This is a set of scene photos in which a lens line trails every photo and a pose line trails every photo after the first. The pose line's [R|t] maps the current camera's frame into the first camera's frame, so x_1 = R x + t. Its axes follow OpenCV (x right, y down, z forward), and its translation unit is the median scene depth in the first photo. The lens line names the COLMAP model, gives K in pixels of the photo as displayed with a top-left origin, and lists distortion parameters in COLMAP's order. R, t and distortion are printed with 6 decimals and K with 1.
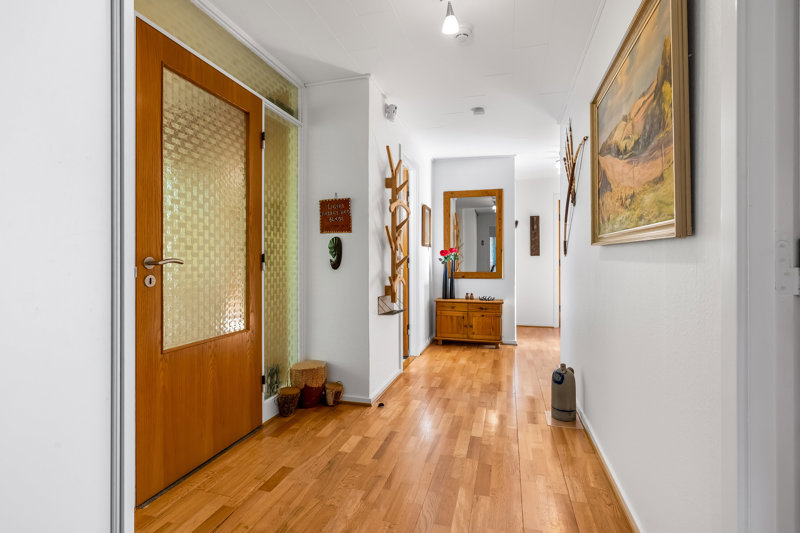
lens RADIAL K [[386.7, 0, 400.3], [0, 386.7, 262.6], [0, 0, 1]] dist [-0.001429, -0.000624]
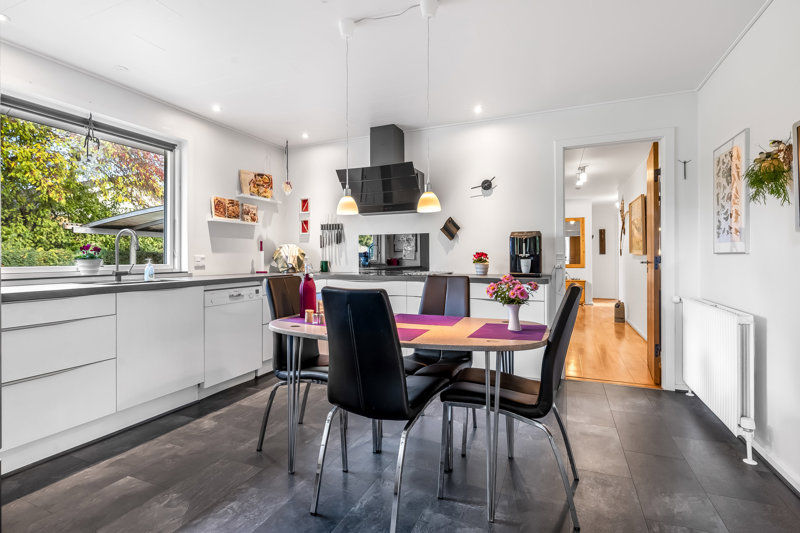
lens RADIAL K [[386.7, 0, 400.3], [0, 386.7, 262.6], [0, 0, 1]] dist [-0.001429, -0.000624]
pose [[0.991642, -0.008769, -0.128725, -0.572206], [0.010001, 0.999910, 0.008926, -0.014014], [0.128635, -0.010138, 0.991640, -1.437655]]
